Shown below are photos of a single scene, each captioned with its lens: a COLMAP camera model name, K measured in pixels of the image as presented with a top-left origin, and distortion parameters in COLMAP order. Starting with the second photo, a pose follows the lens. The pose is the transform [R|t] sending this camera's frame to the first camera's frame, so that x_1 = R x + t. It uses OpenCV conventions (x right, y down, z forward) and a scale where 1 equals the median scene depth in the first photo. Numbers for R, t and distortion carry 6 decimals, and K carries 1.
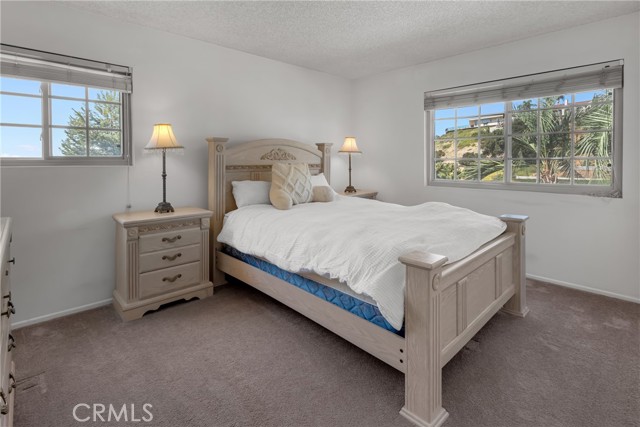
lens RADIAL K [[305.0, 0, 320.0], [0, 305.0, 213.5], [0, 0, 1]] dist [-0.001631, -0.000218]
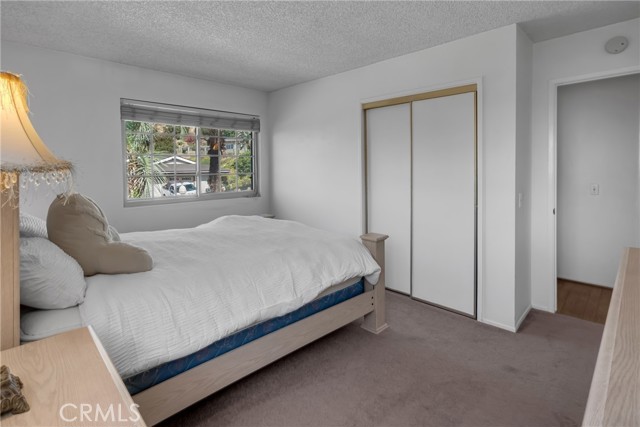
lens RADIAL K [[305.0, 0, 320.0], [0, 305.0, 213.5], [0, 0, 1]] dist [-0.001631, -0.000218]
pose [[-0.002674, -0.149209, 0.988802, -0.704068], [0.176187, 0.973267, 0.147342, -0.150072], [-0.984353, 0.174608, 0.023686, 0.648553]]
